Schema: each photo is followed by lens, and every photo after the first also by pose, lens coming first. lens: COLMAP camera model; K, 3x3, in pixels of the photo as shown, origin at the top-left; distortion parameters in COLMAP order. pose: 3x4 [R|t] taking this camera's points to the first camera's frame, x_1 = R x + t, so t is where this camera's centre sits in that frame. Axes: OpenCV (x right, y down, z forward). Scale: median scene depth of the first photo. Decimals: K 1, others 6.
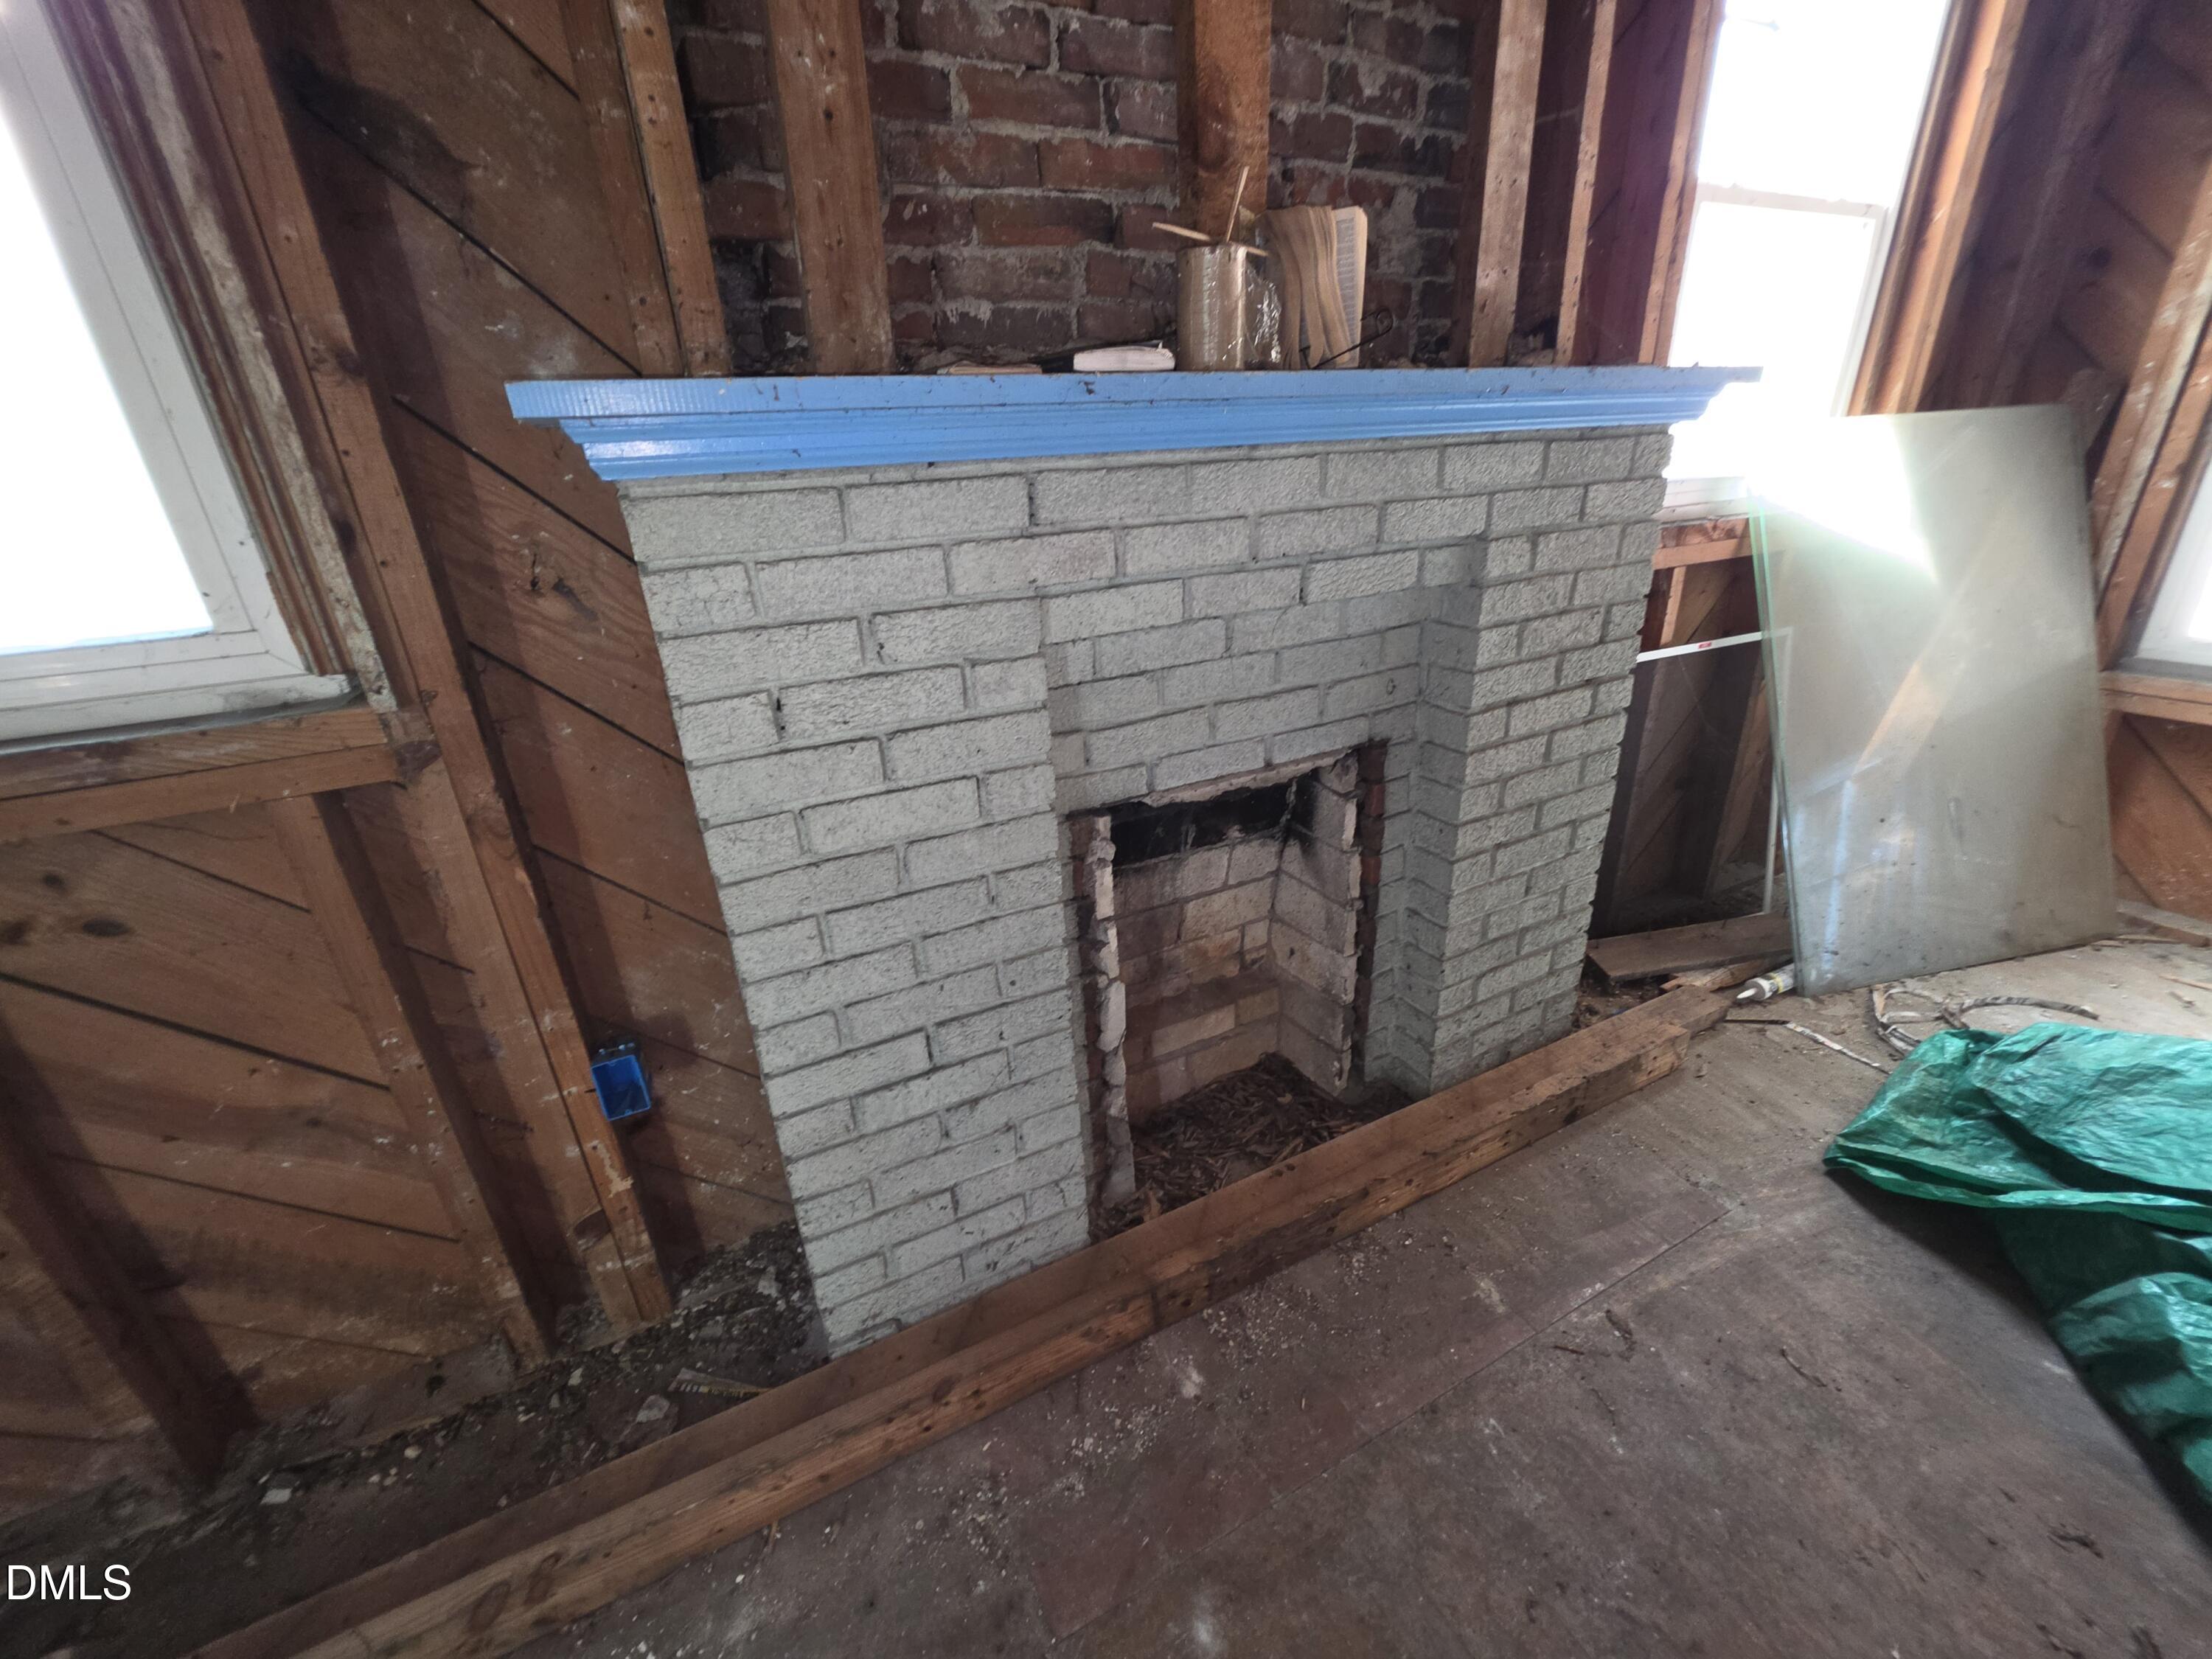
lens RADIAL K [[890.6, 0, 1106.0], [0, 890.6, 829.5], [0, 0, 1]] dist [-0.001269, 0.000312]
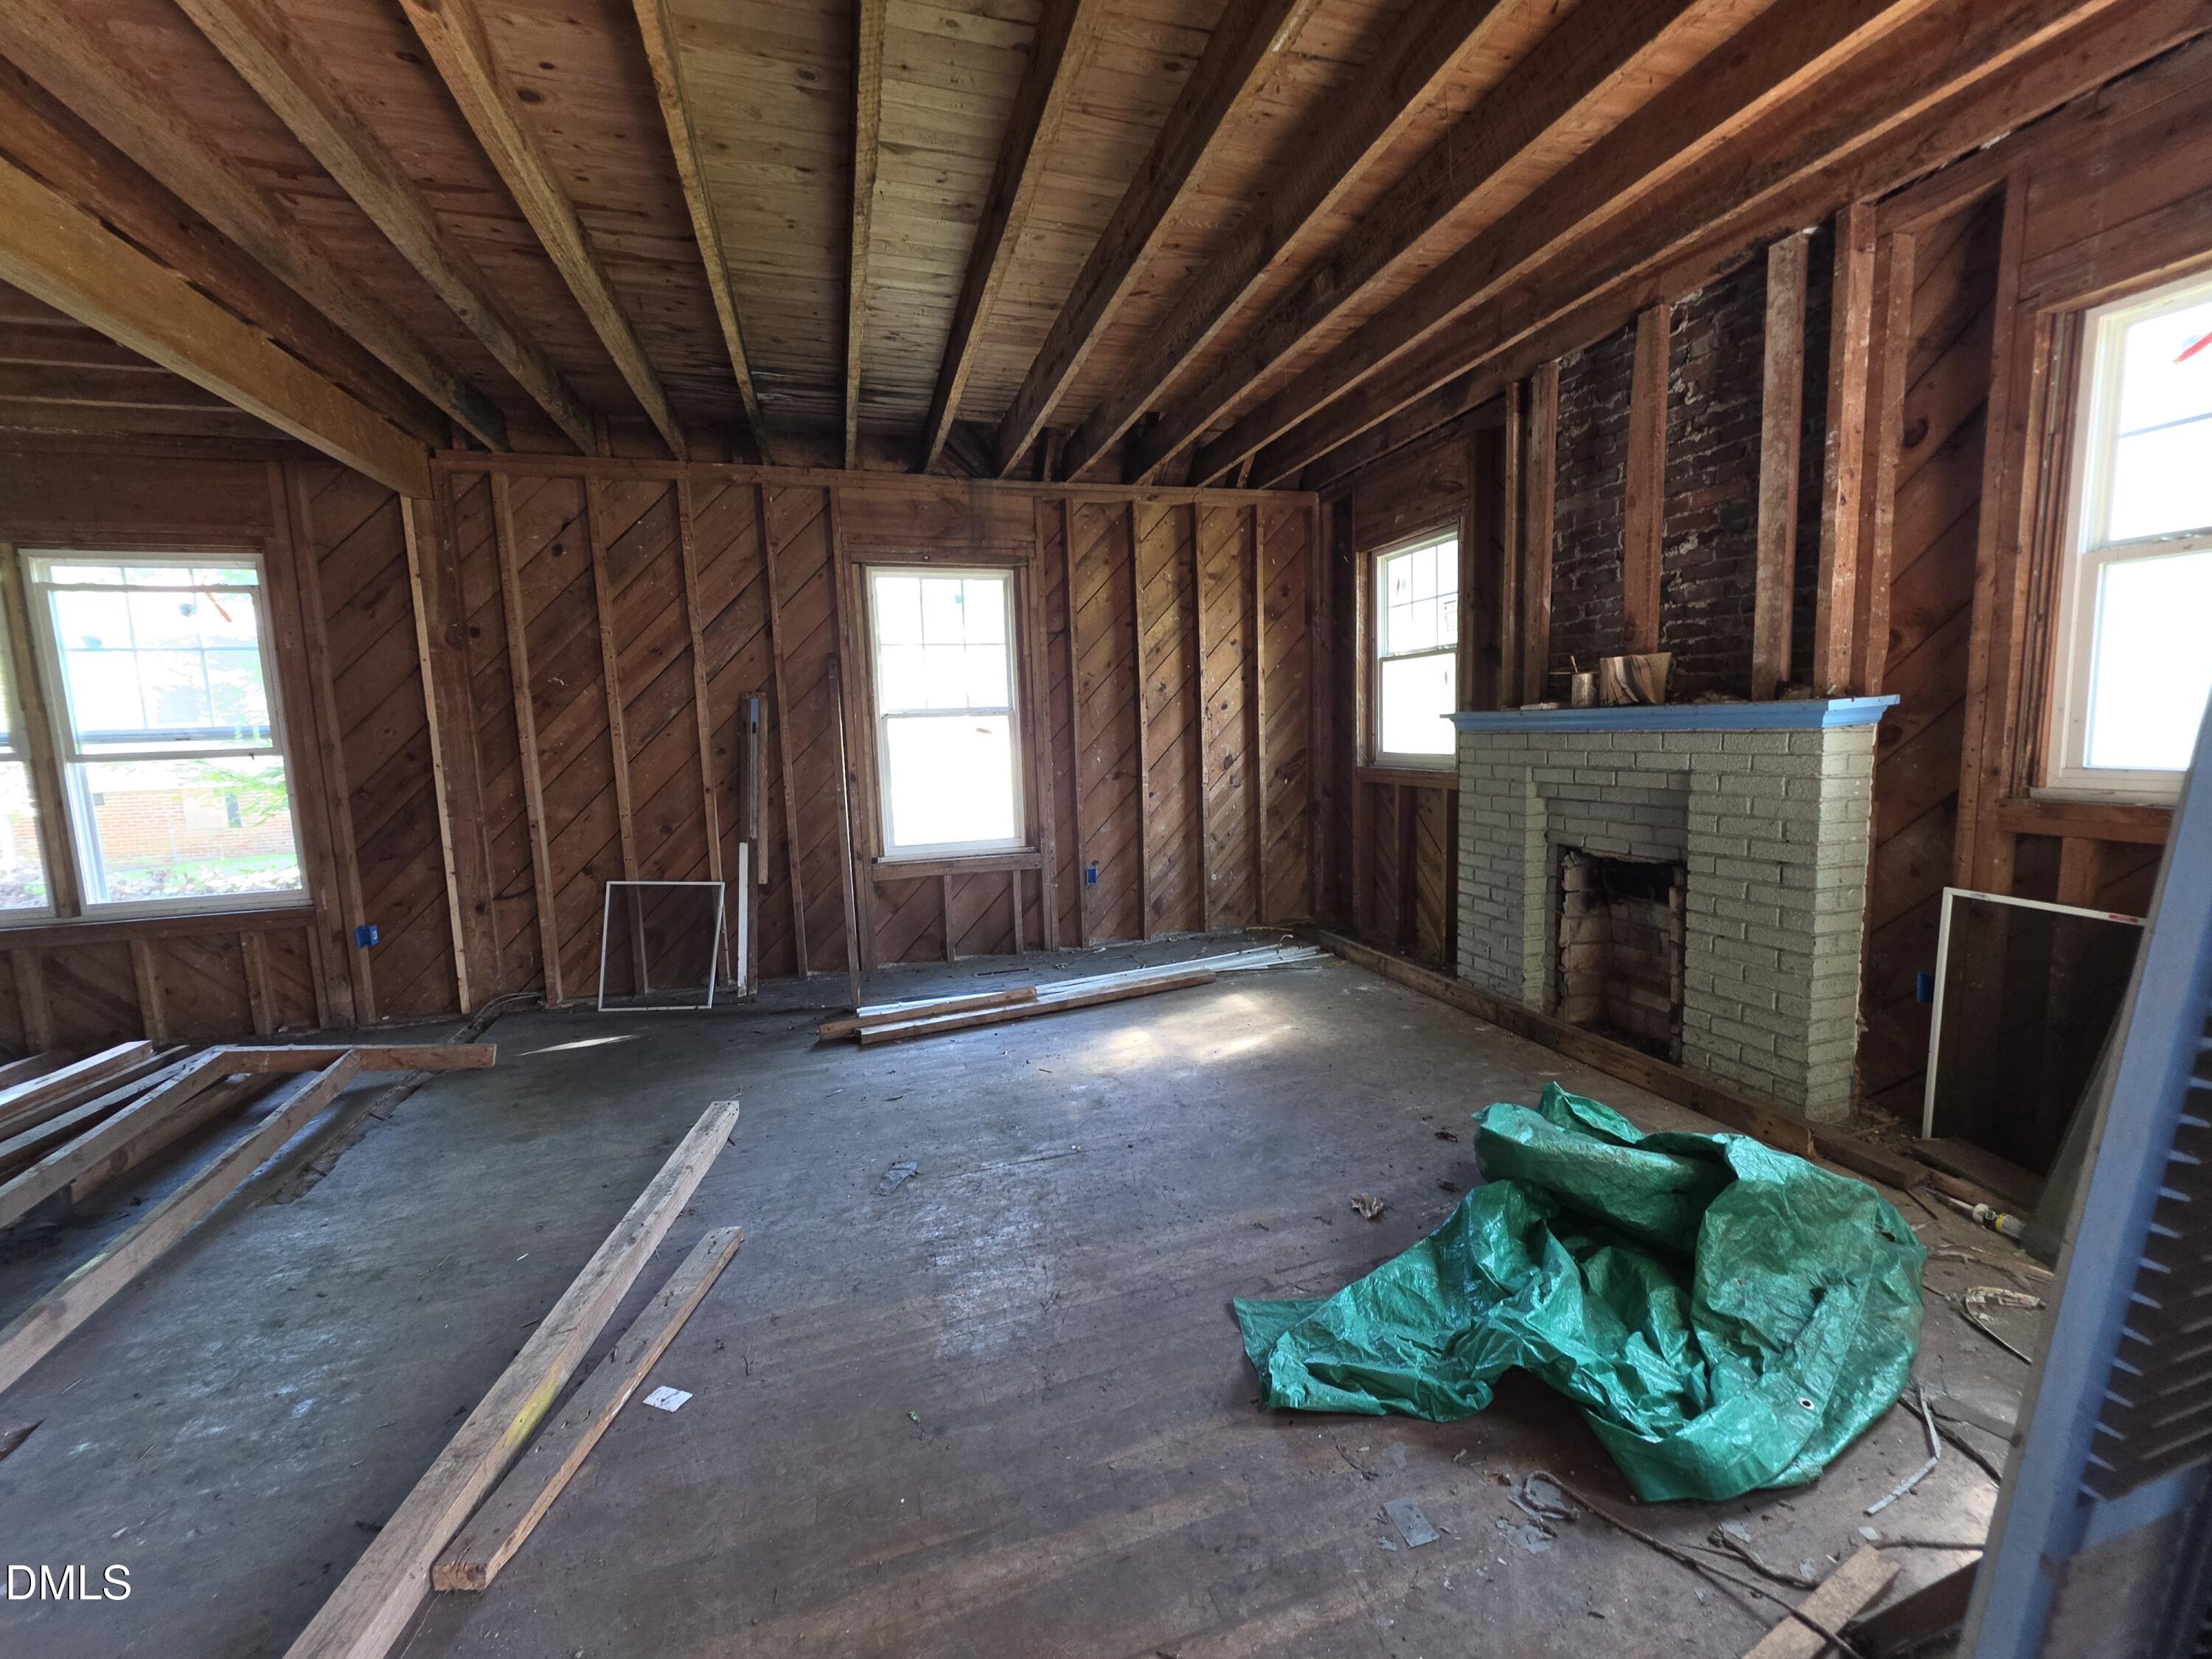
lens RADIAL K [[890.6, 0, 1106.0], [0, 890.6, 829.5], [0, 0, 1]] dist [-0.001269, 0.000312]
pose [[-0.162475, 0.171985, -0.971608, 2.864674], [-0.340471, 0.914443, 0.218801, -0.185810], [0.926111, 0.366354, -0.090018, -0.101440]]
